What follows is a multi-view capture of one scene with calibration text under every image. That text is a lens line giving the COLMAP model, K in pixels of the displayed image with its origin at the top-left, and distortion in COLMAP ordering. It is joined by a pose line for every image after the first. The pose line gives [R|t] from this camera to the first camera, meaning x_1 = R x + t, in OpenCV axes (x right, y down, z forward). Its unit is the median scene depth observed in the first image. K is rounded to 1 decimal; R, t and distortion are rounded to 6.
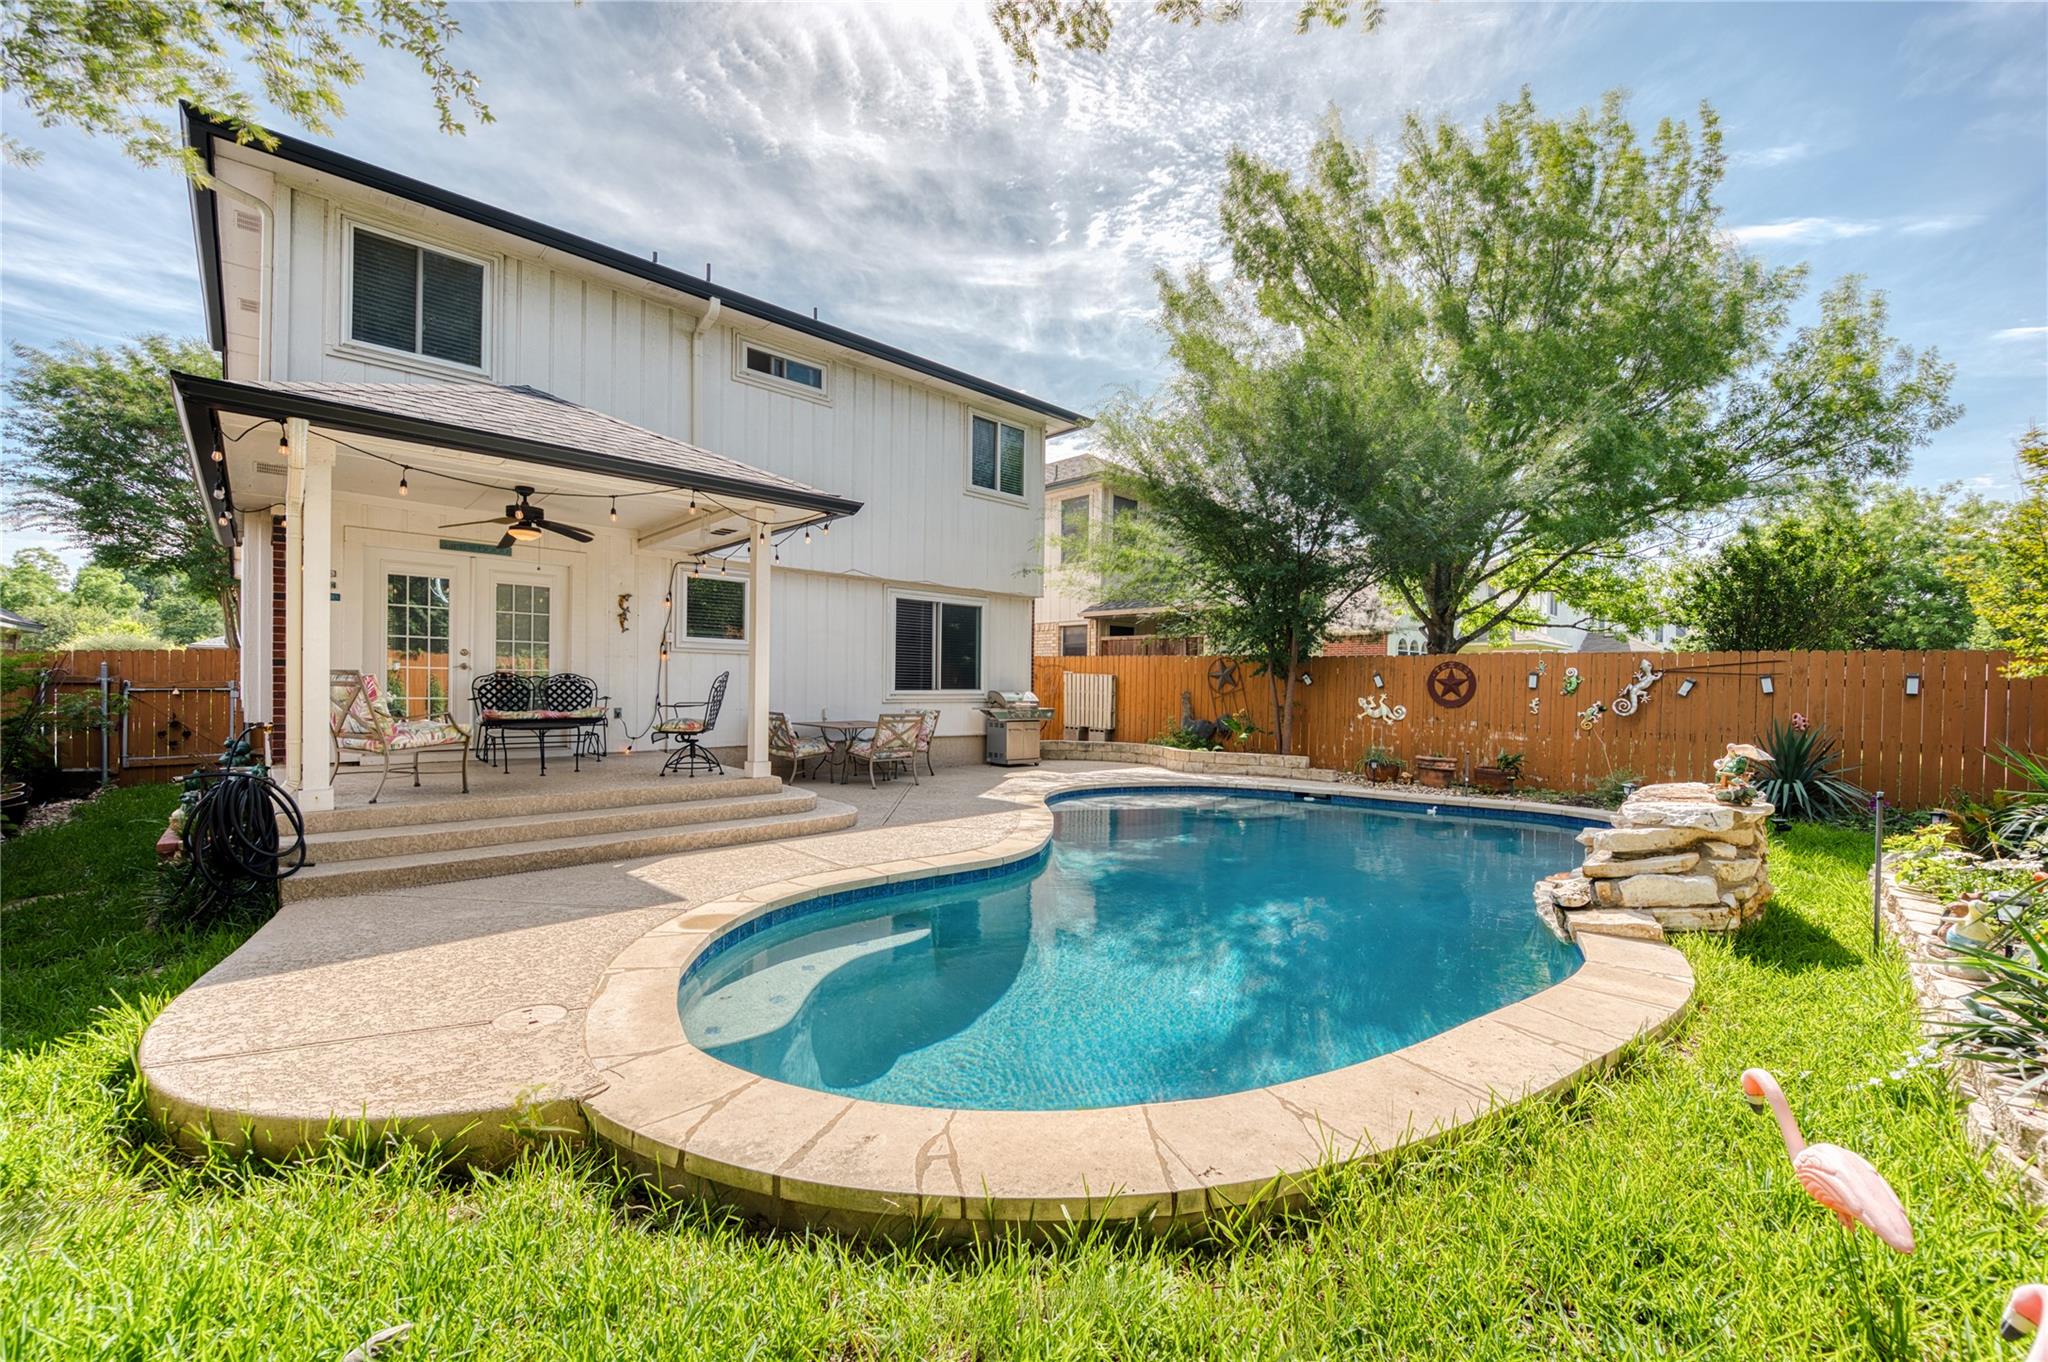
lens RADIAL K [[810.8, 0, 1022.1], [0, 810.8, 682.7], [0, 0, 1]] dist [-0.010329, -0.000673]
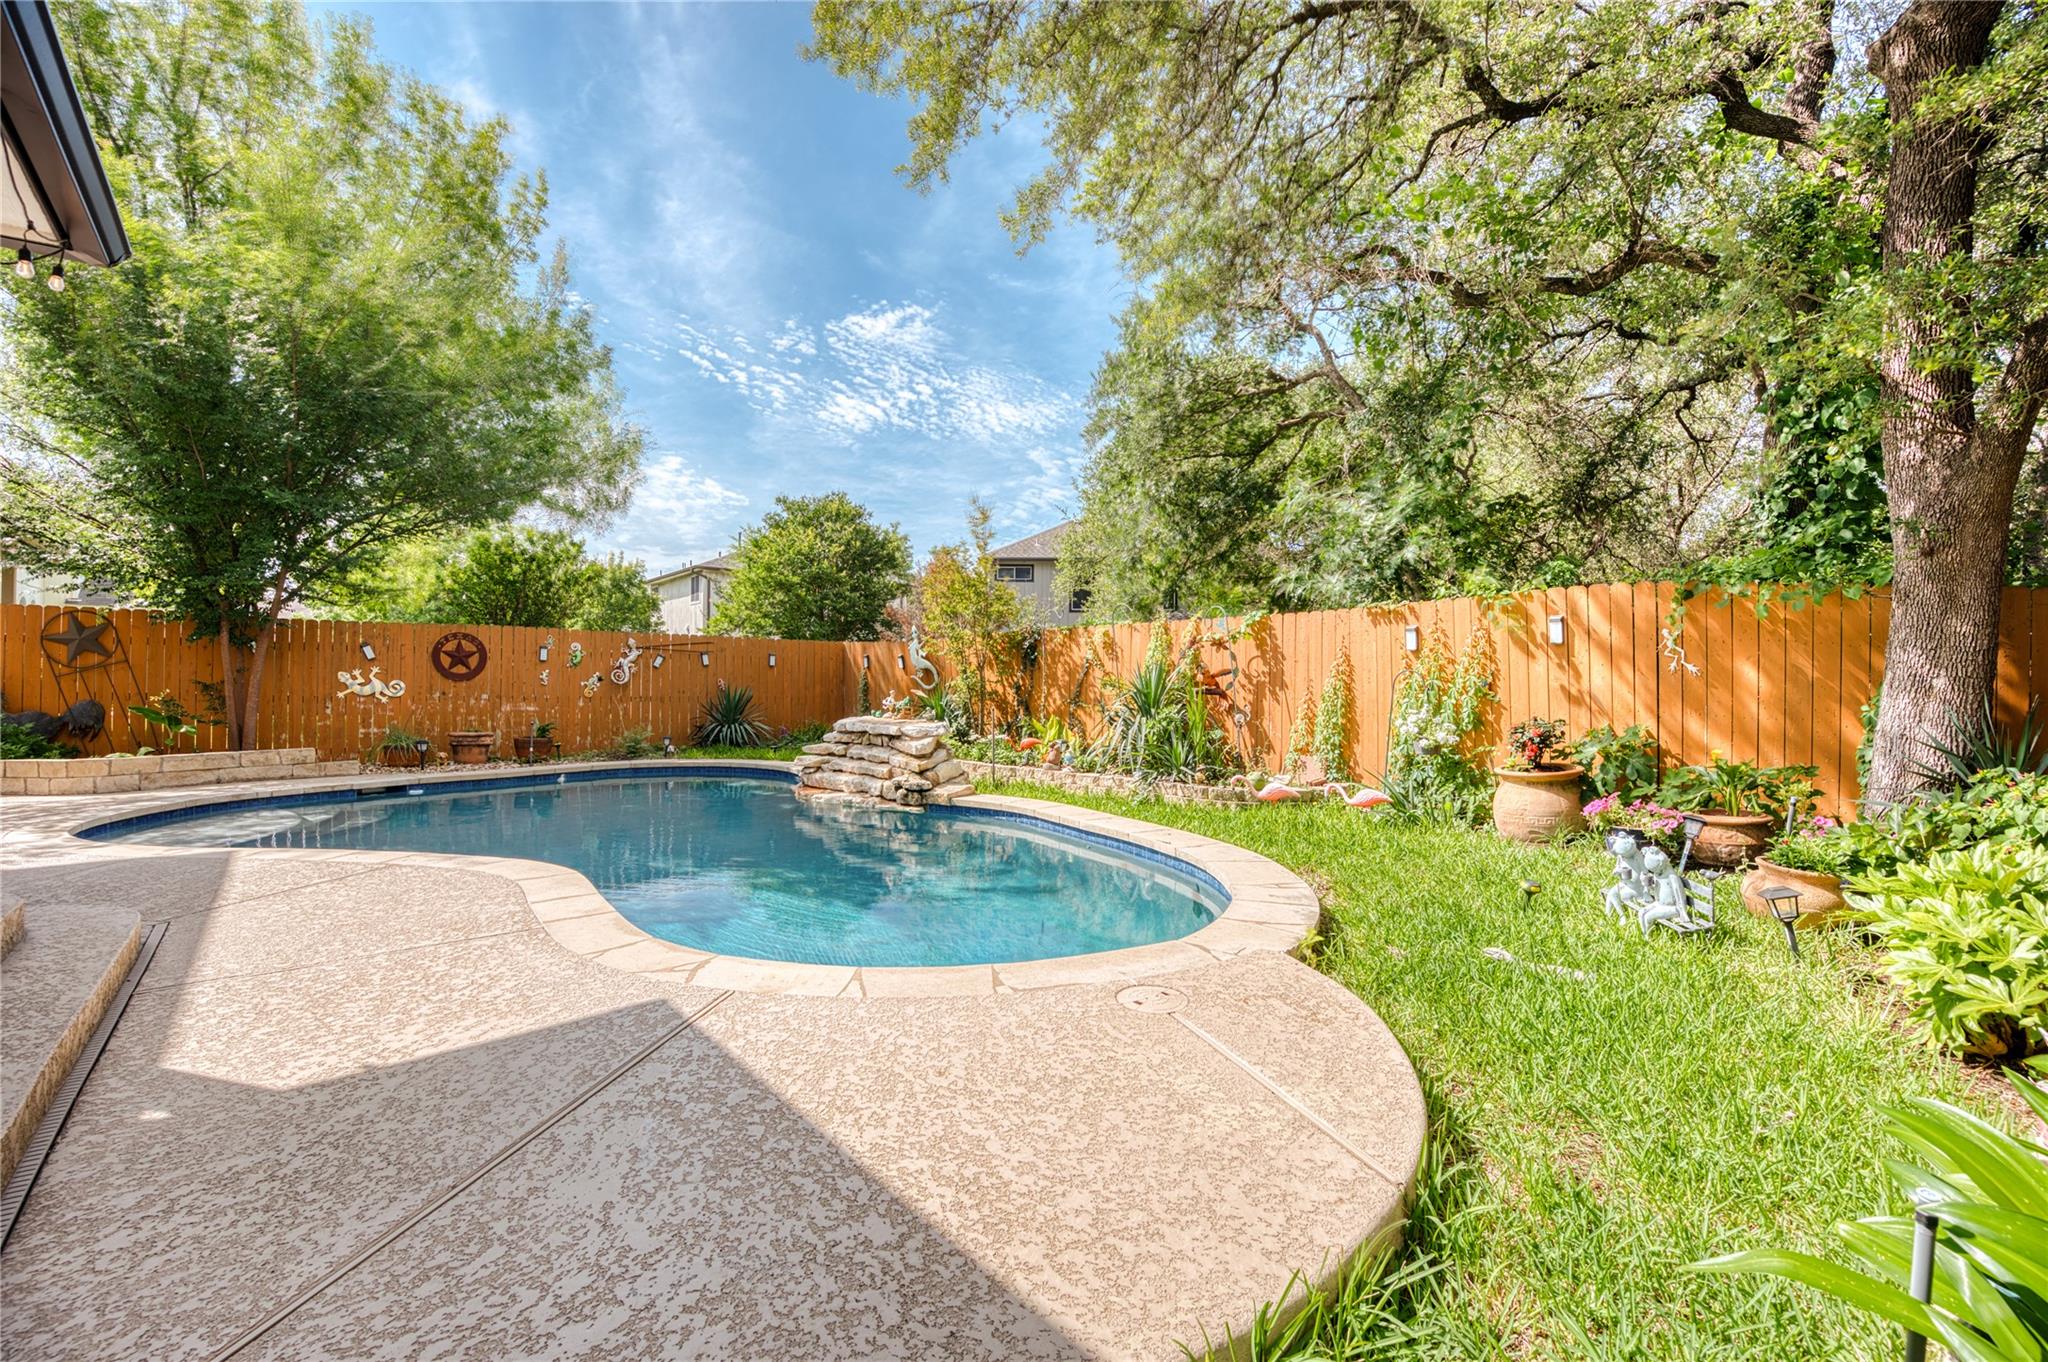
lens RADIAL K [[845.3, 0, 1027.4], [0, 845.3, 693.3], [0, 0, 1]] dist [-0.046886, -0.000184]
pose [[0.028795, -0.028203, 0.999187, -0.459238], [-0.006721, 0.999574, 0.028408, 0.014515], [-0.999563, -0.007534, 0.028593, 0.332812]]
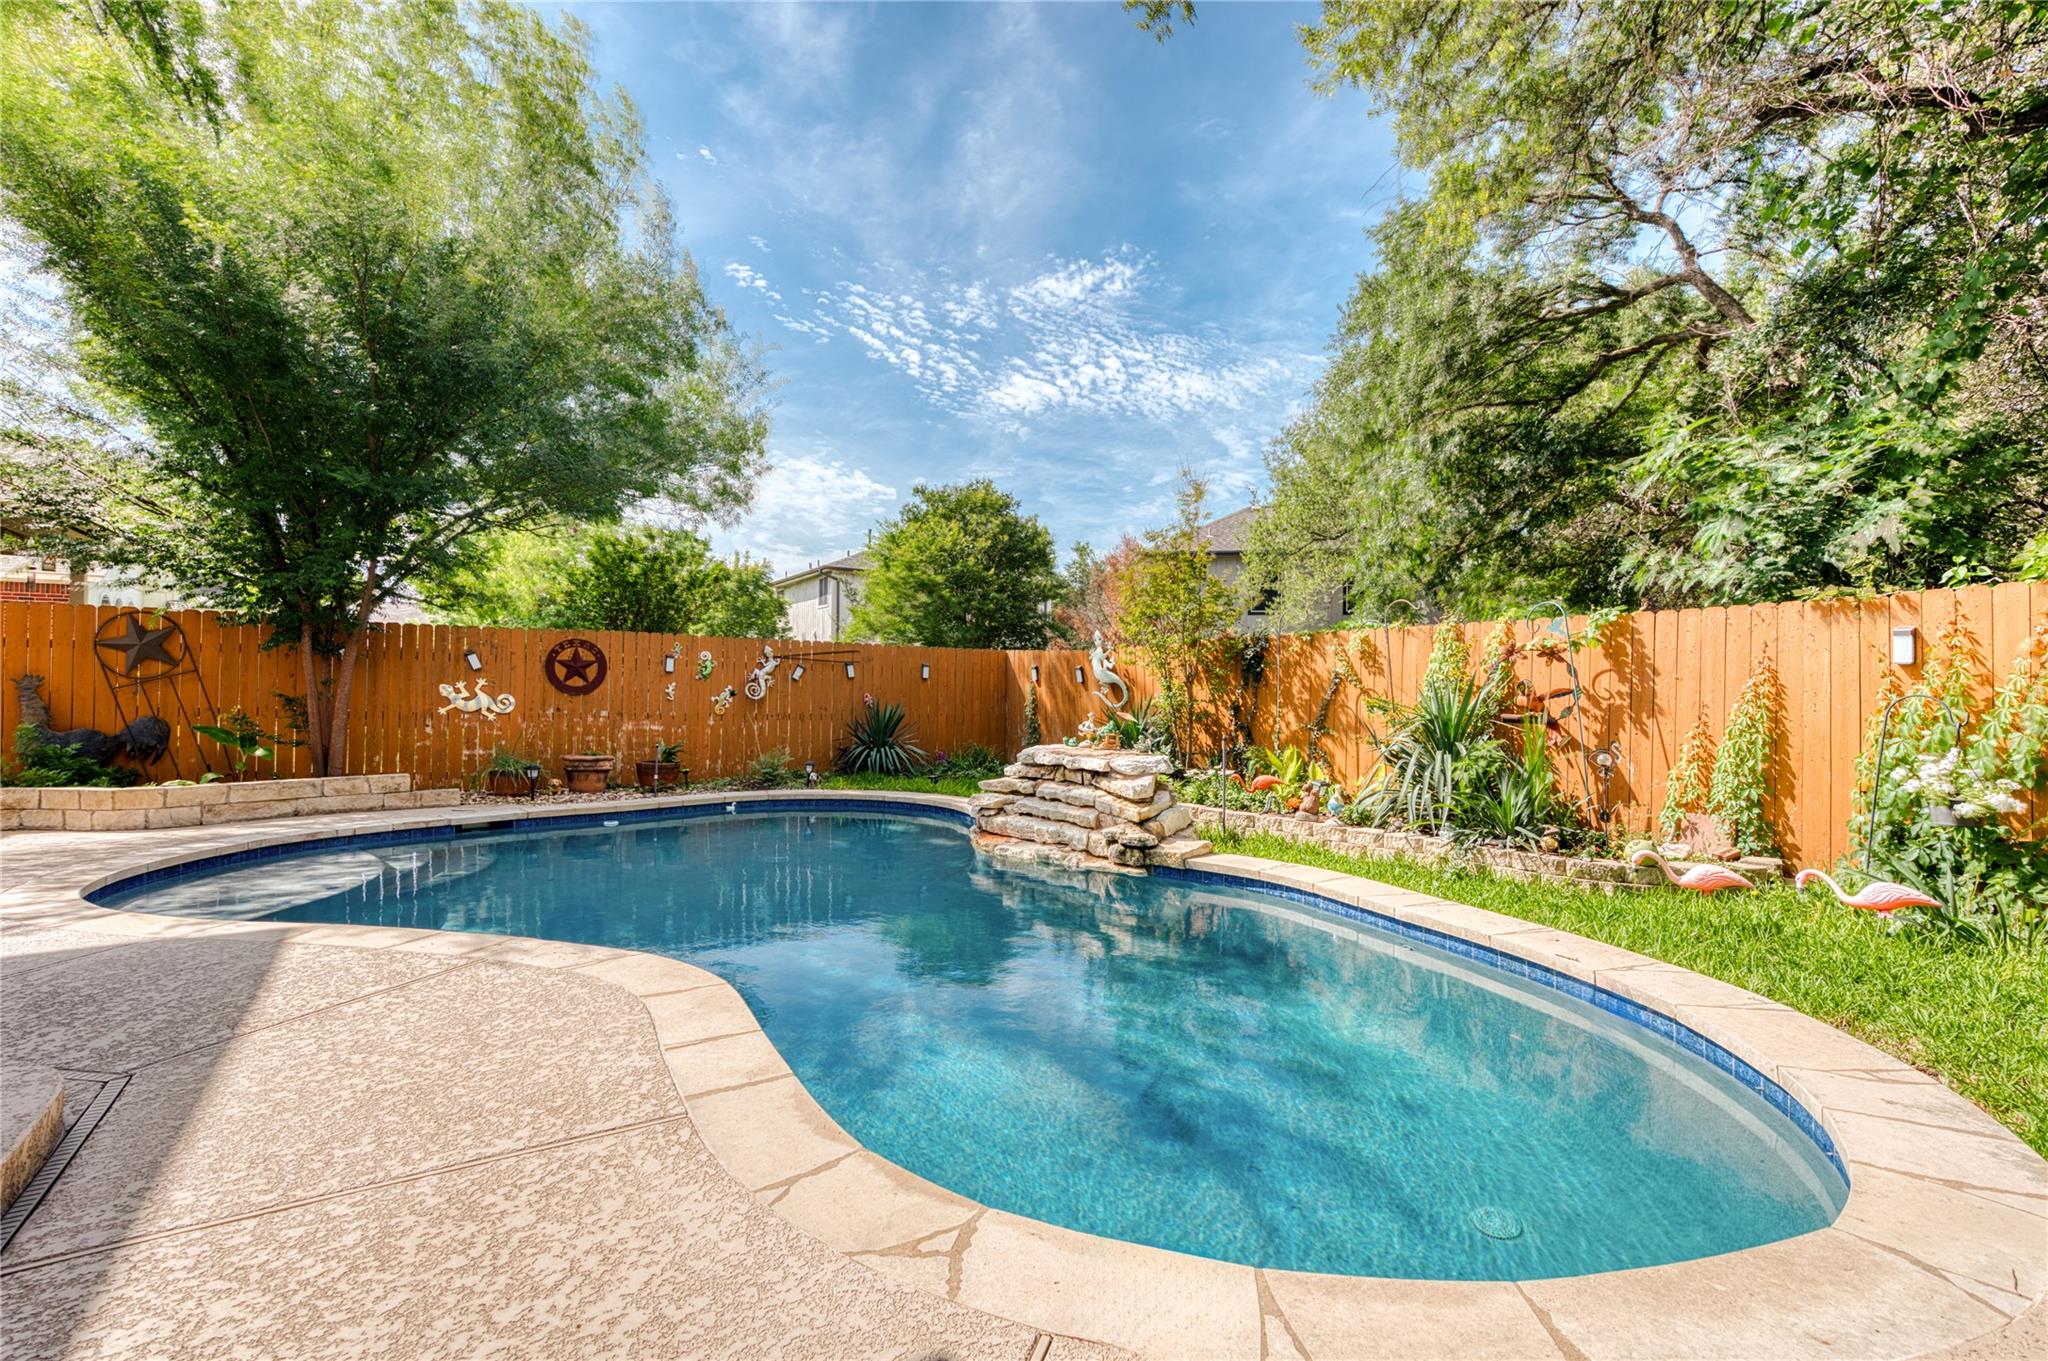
lens RADIAL K [[926.9, 0, 1029.9], [0, 926.9, 701.9], [0, 0, 1]] dist [0.003507, -0.004368]
pose [[0.177859, -0.023811, 0.983768, -0.338882], [-0.010498, 0.999604, 0.026092, 0.008961], [-0.984000, -0.014968, 0.177538, 0.416215]]
